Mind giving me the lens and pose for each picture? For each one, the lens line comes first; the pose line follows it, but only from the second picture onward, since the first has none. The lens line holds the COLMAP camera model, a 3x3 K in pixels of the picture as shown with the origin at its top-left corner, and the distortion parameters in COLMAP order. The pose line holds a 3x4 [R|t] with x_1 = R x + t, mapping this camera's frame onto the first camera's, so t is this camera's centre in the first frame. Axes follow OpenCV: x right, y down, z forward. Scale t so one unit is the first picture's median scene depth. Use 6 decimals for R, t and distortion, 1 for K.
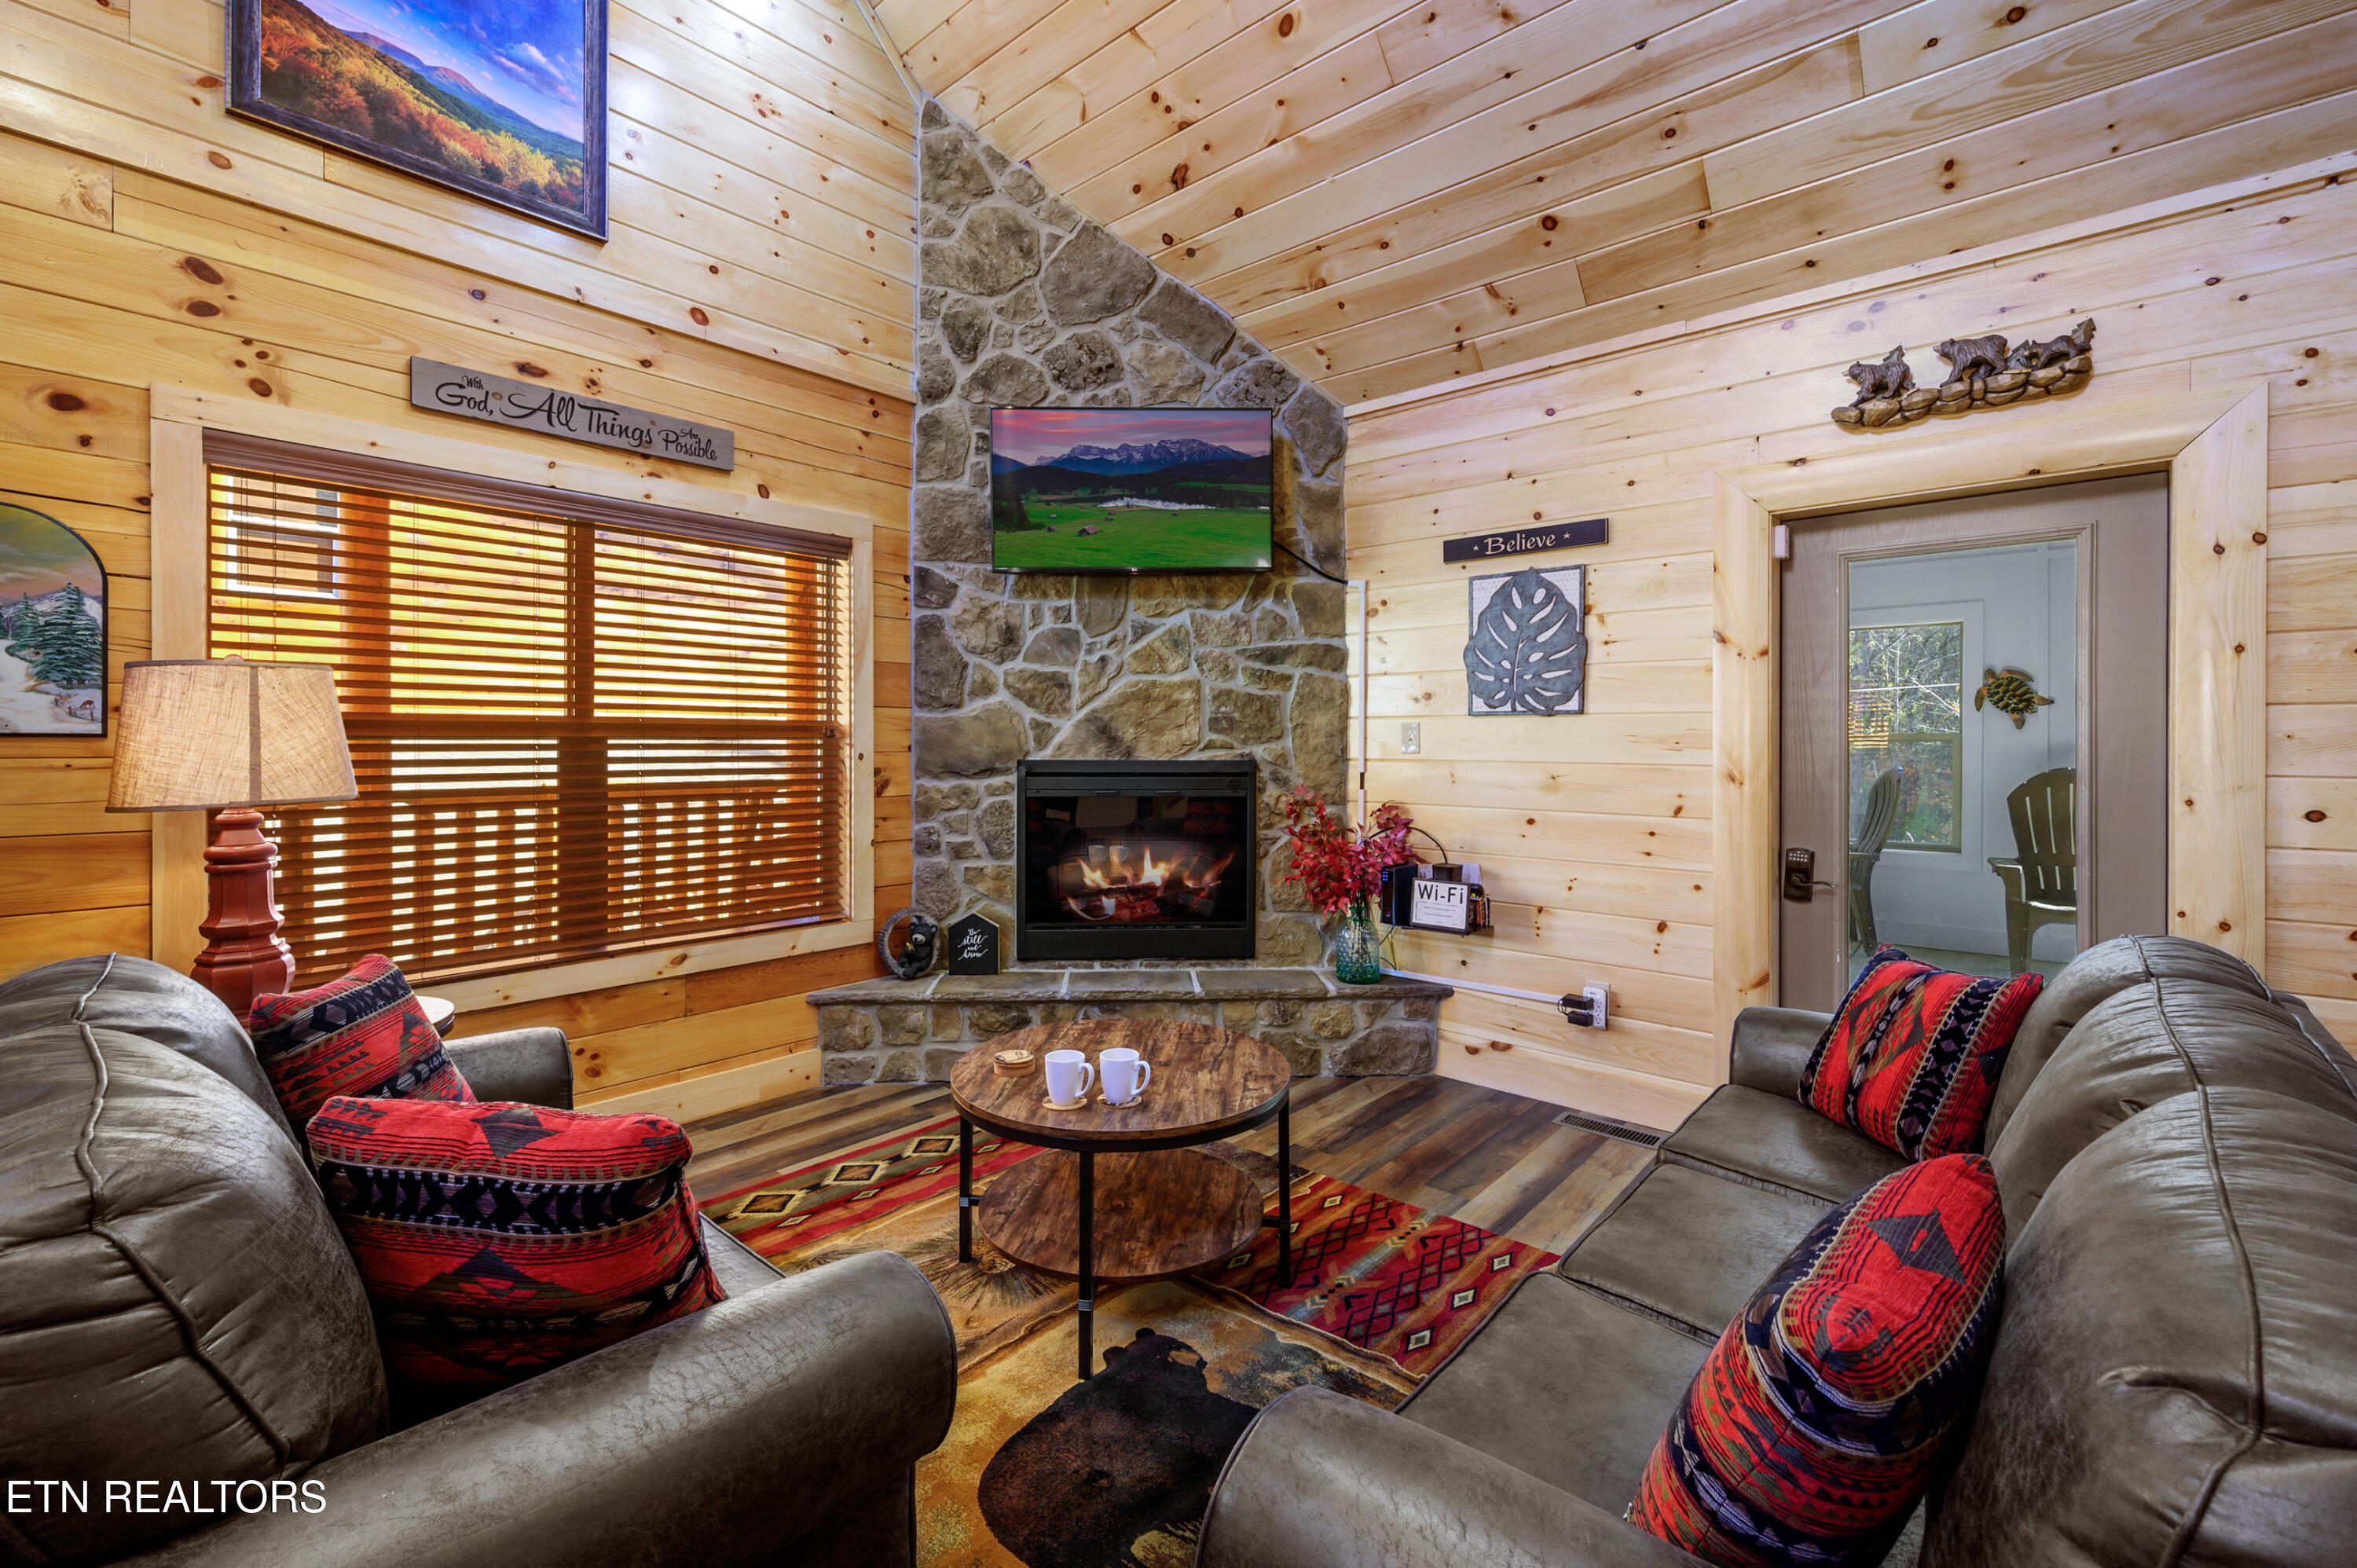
lens RADIAL K [[992.7, 0, 1140.6], [0, 992.7, 749.7], [0, 0, 1]] dist [-0.000500, -0.000288]
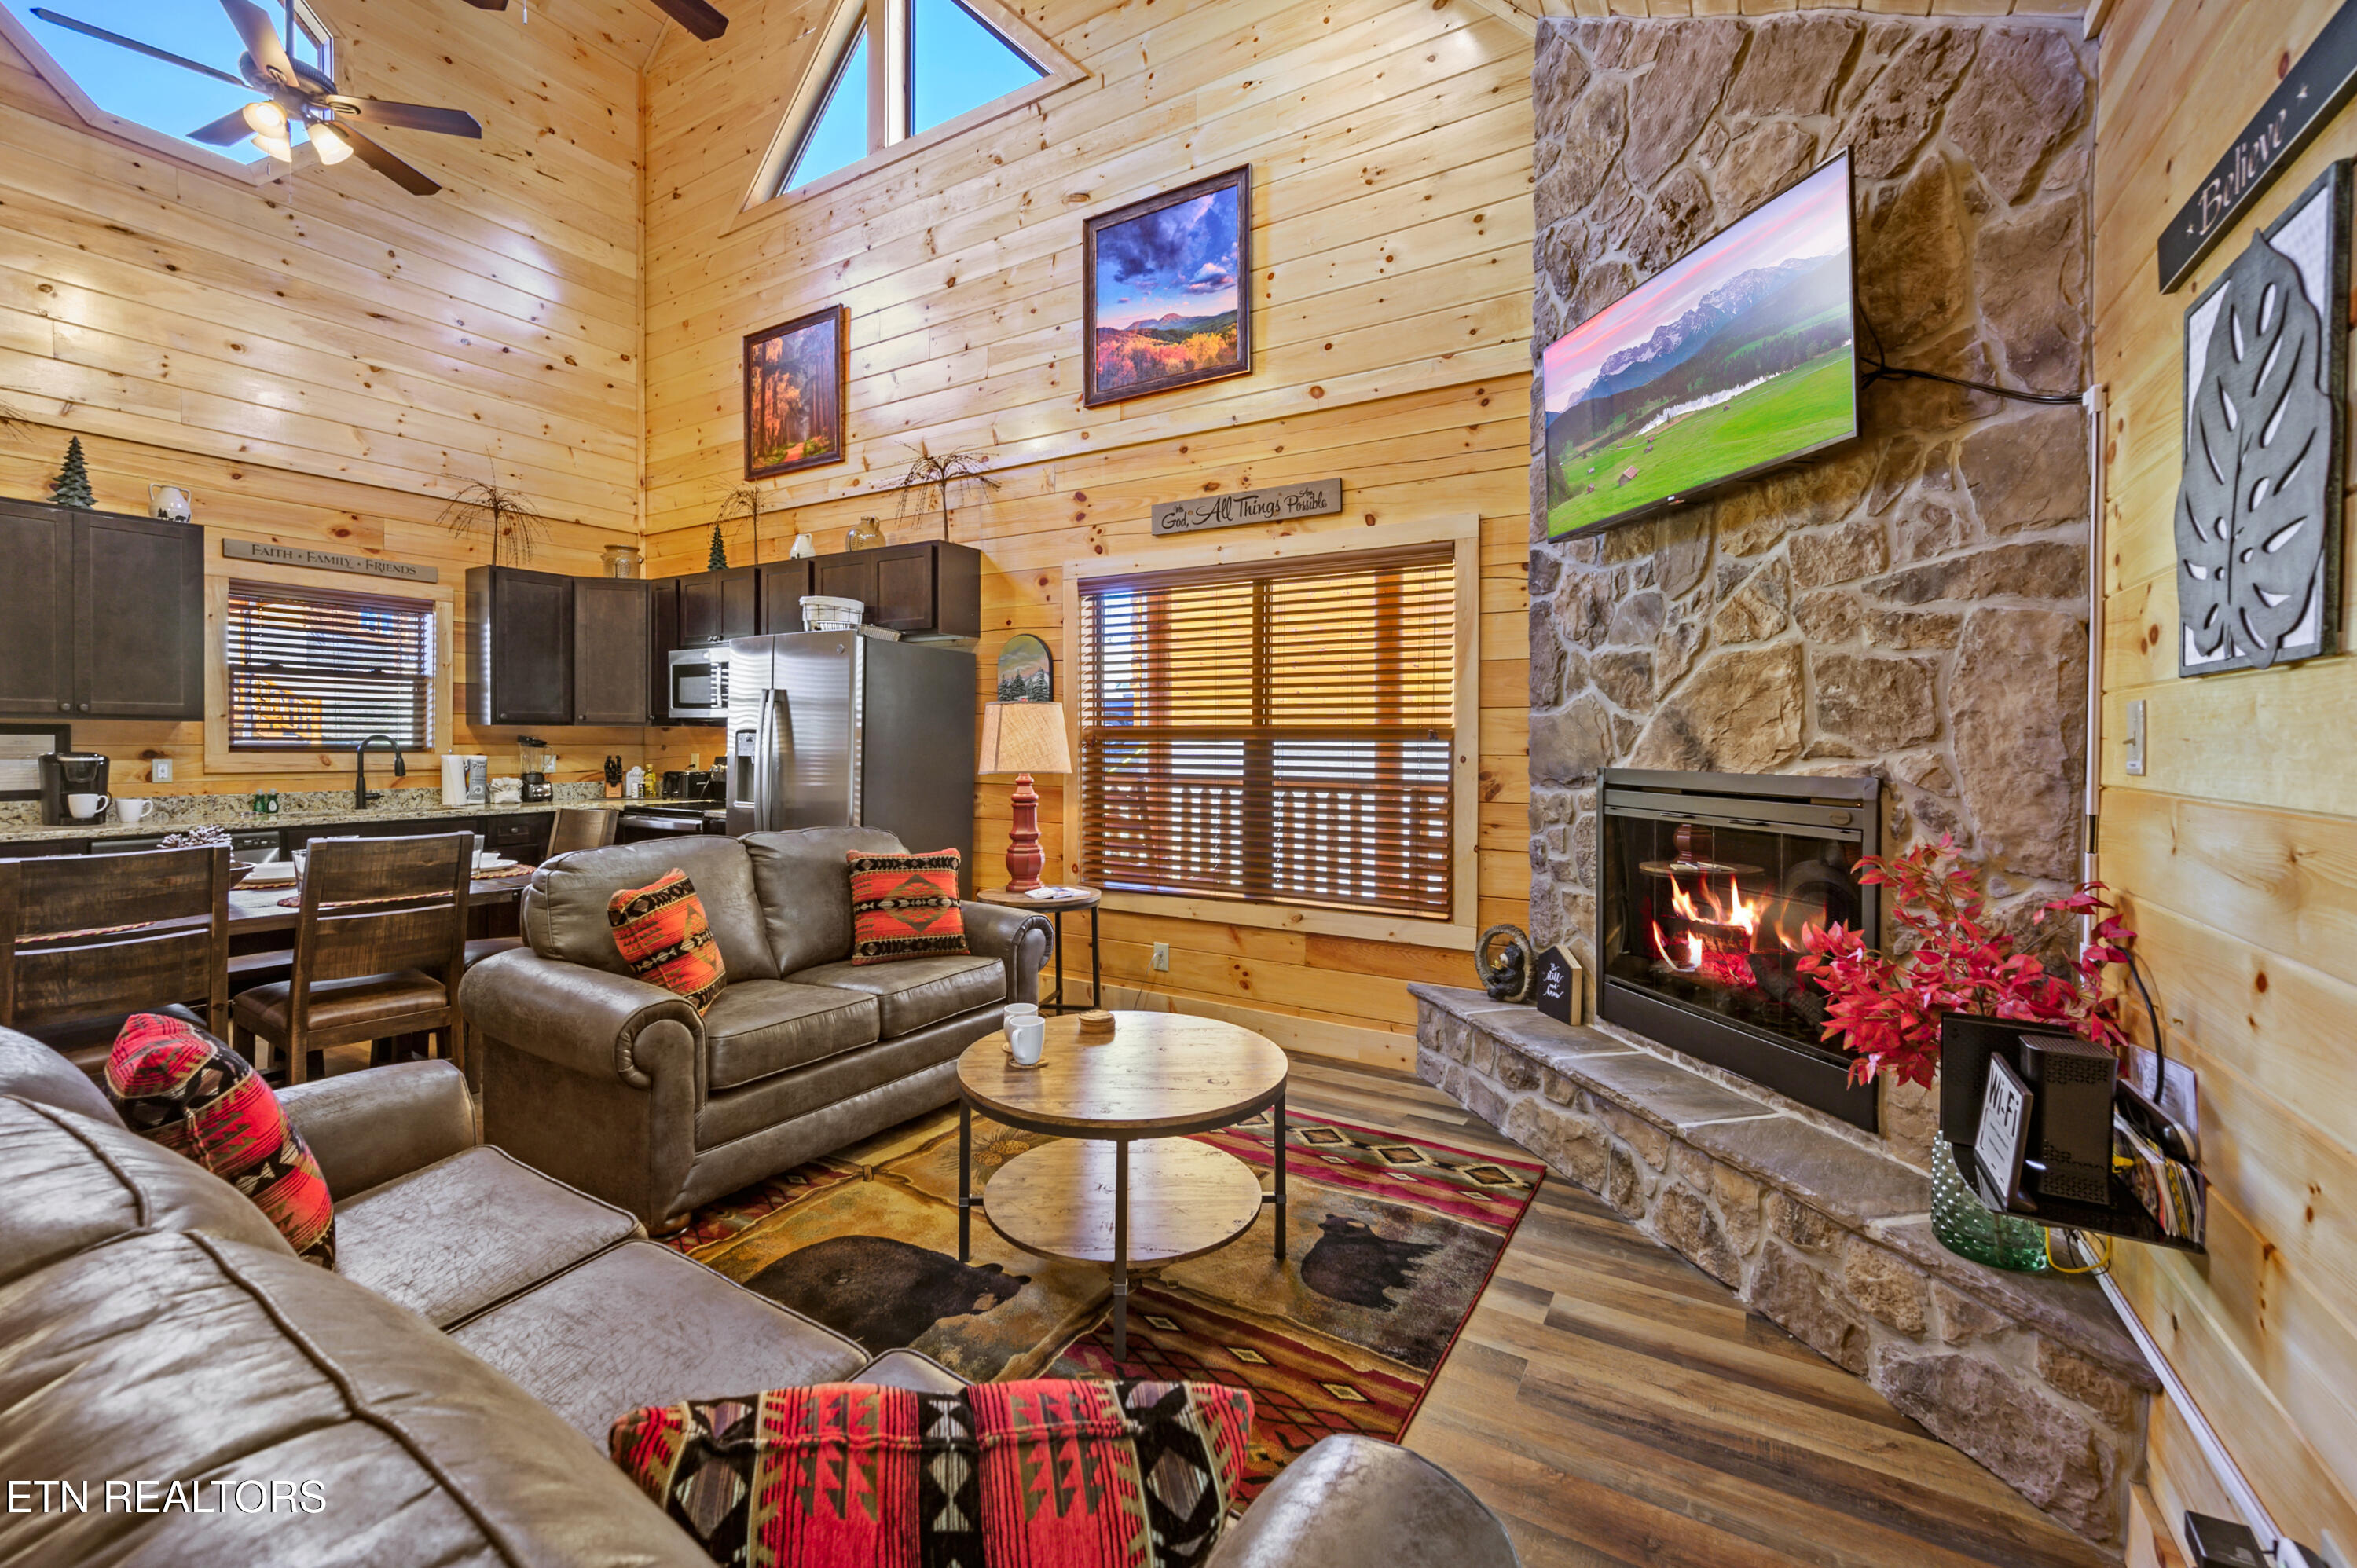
lens RADIAL K [[970.7, 0, 1175.8], [0, 970.7, 757.8], [0, 0, 1]] dist [0.000742, -0.000145]
pose [[0.188476, 0.015260, -0.981959, 0.582135], [-0.013658, 0.999823, 0.012916, -0.003053], [0.981983, 0.010978, 0.188651, 0.515078]]
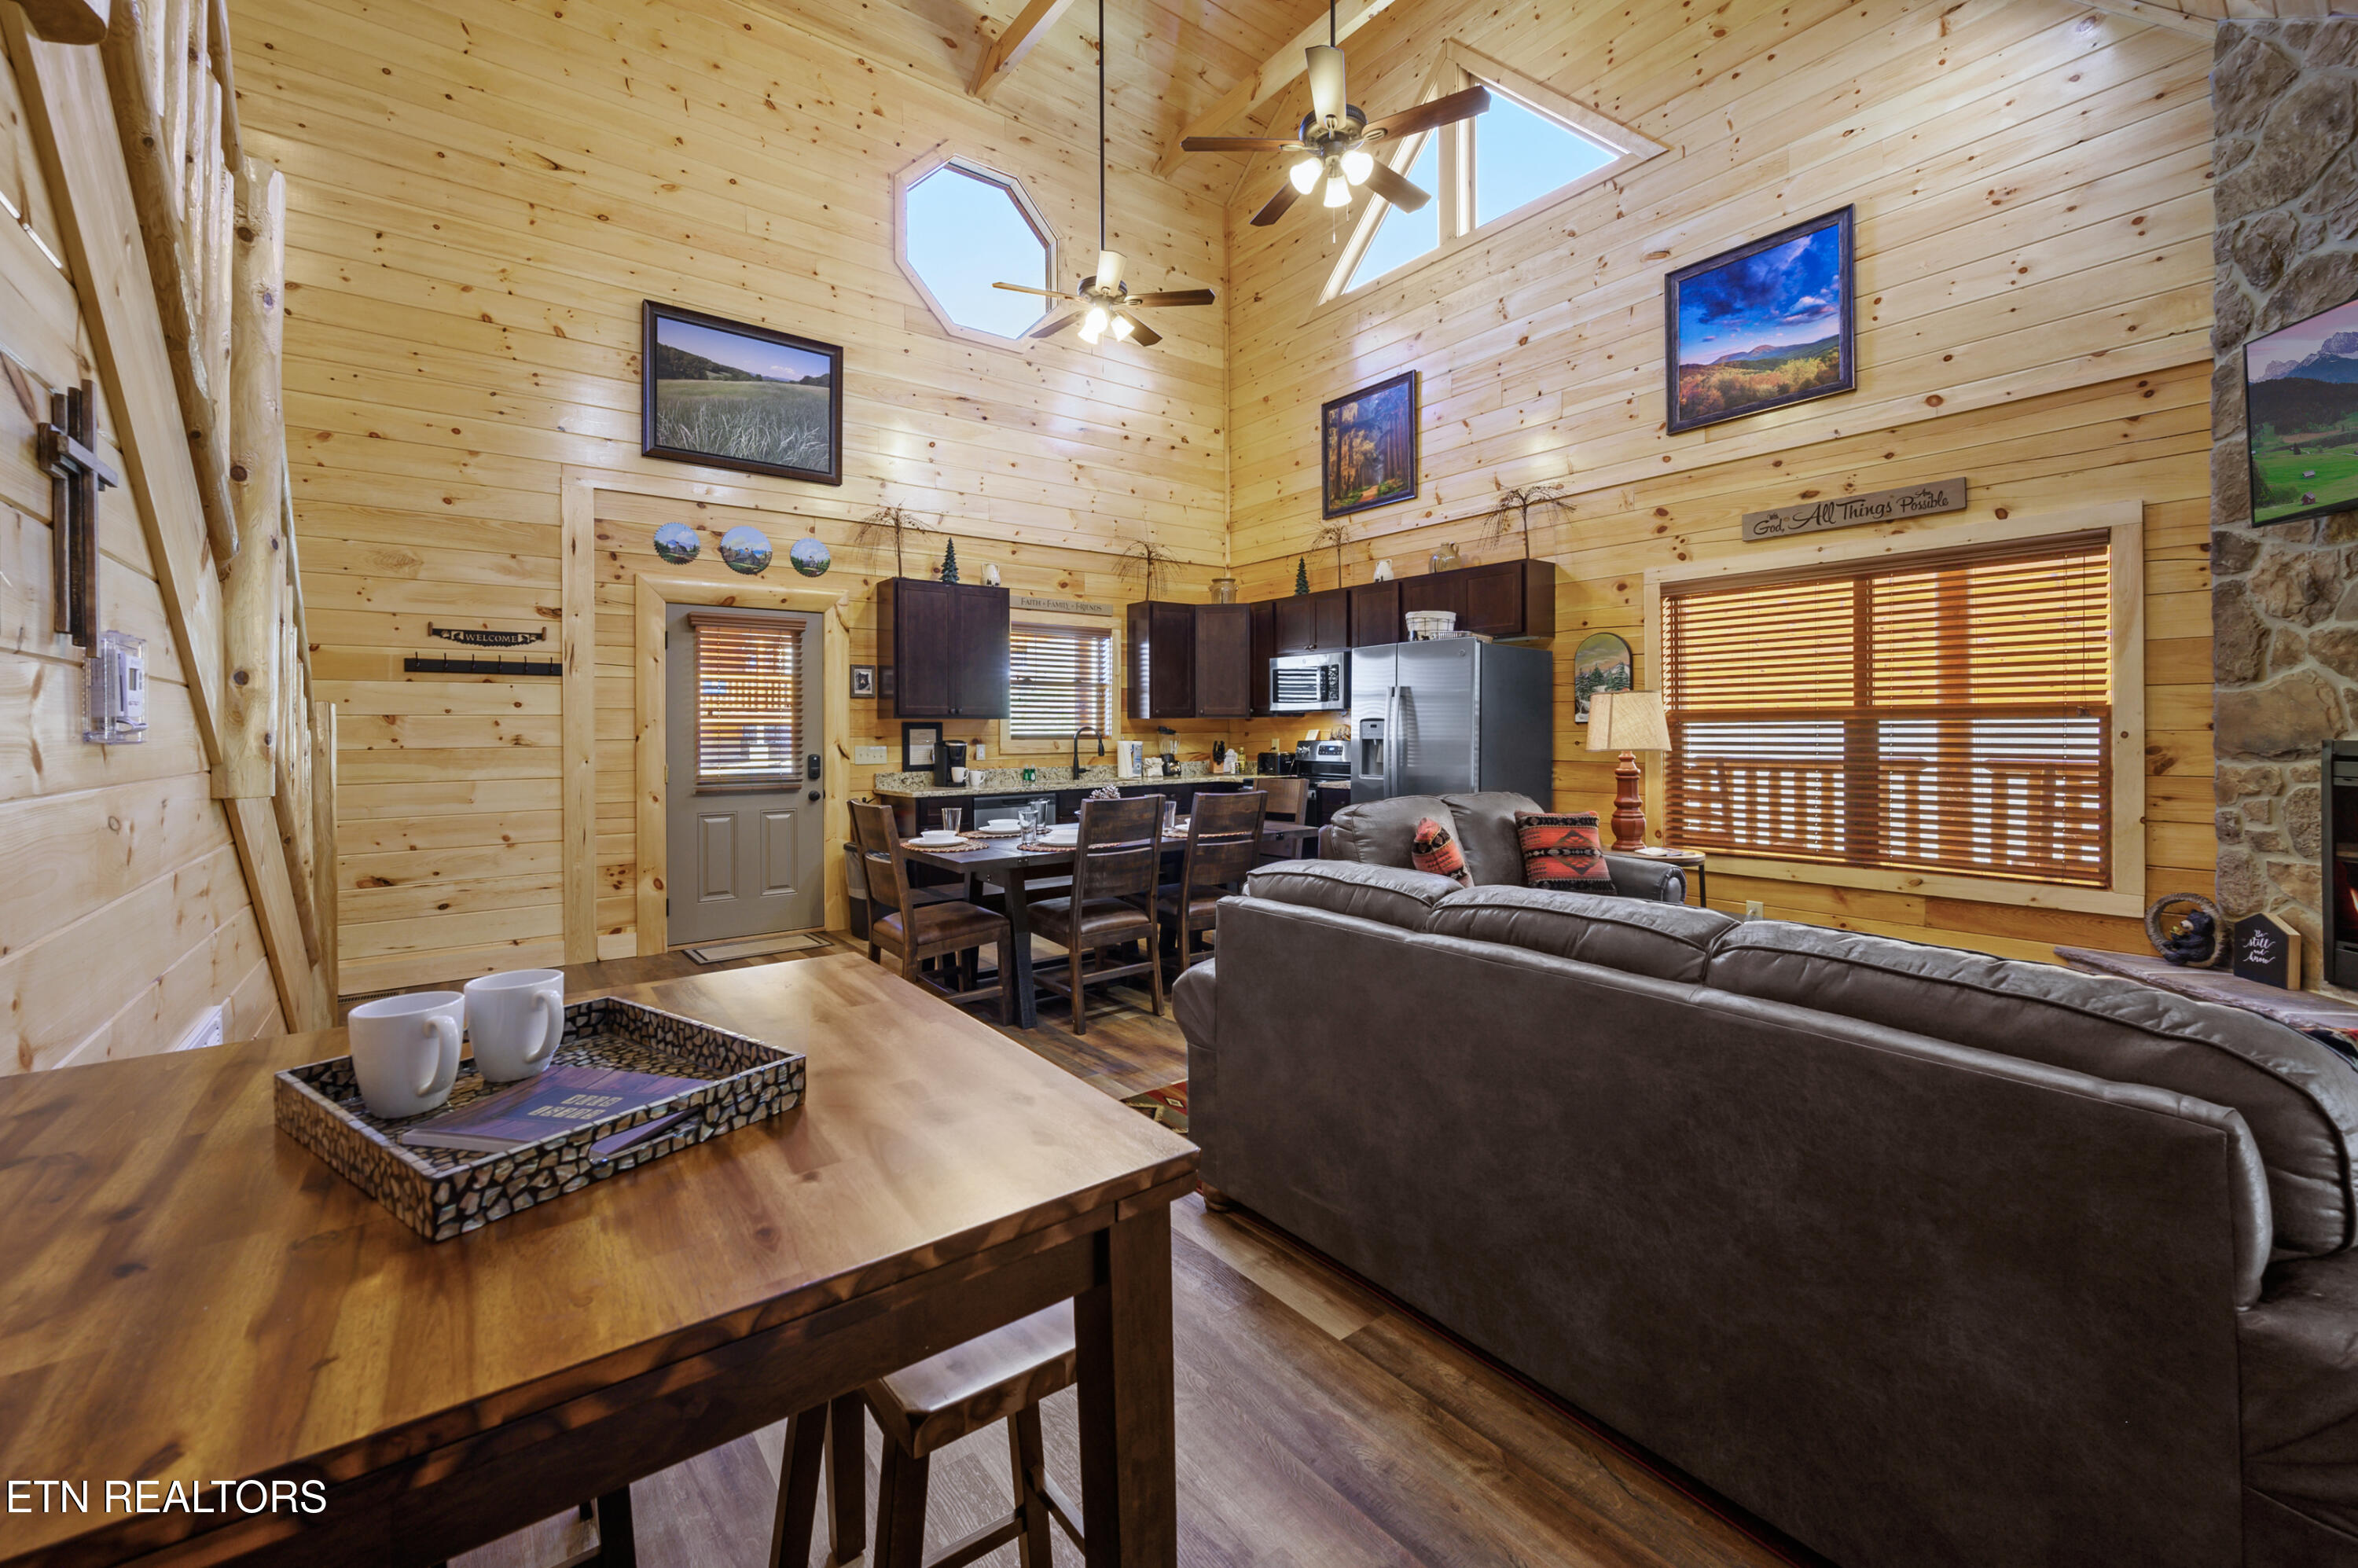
lens RADIAL K [[948.9, 0, 1181.8], [0, 948.9, 737.6], [0, 0, 1]] dist [-0.000992, 0.000904]
pose [[-0.182954, 0.008934, -0.983081, 0.829591], [-0.000470, 0.999958, 0.009175, 0.001202], [0.983121, 0.002140, -0.182942, 0.206735]]
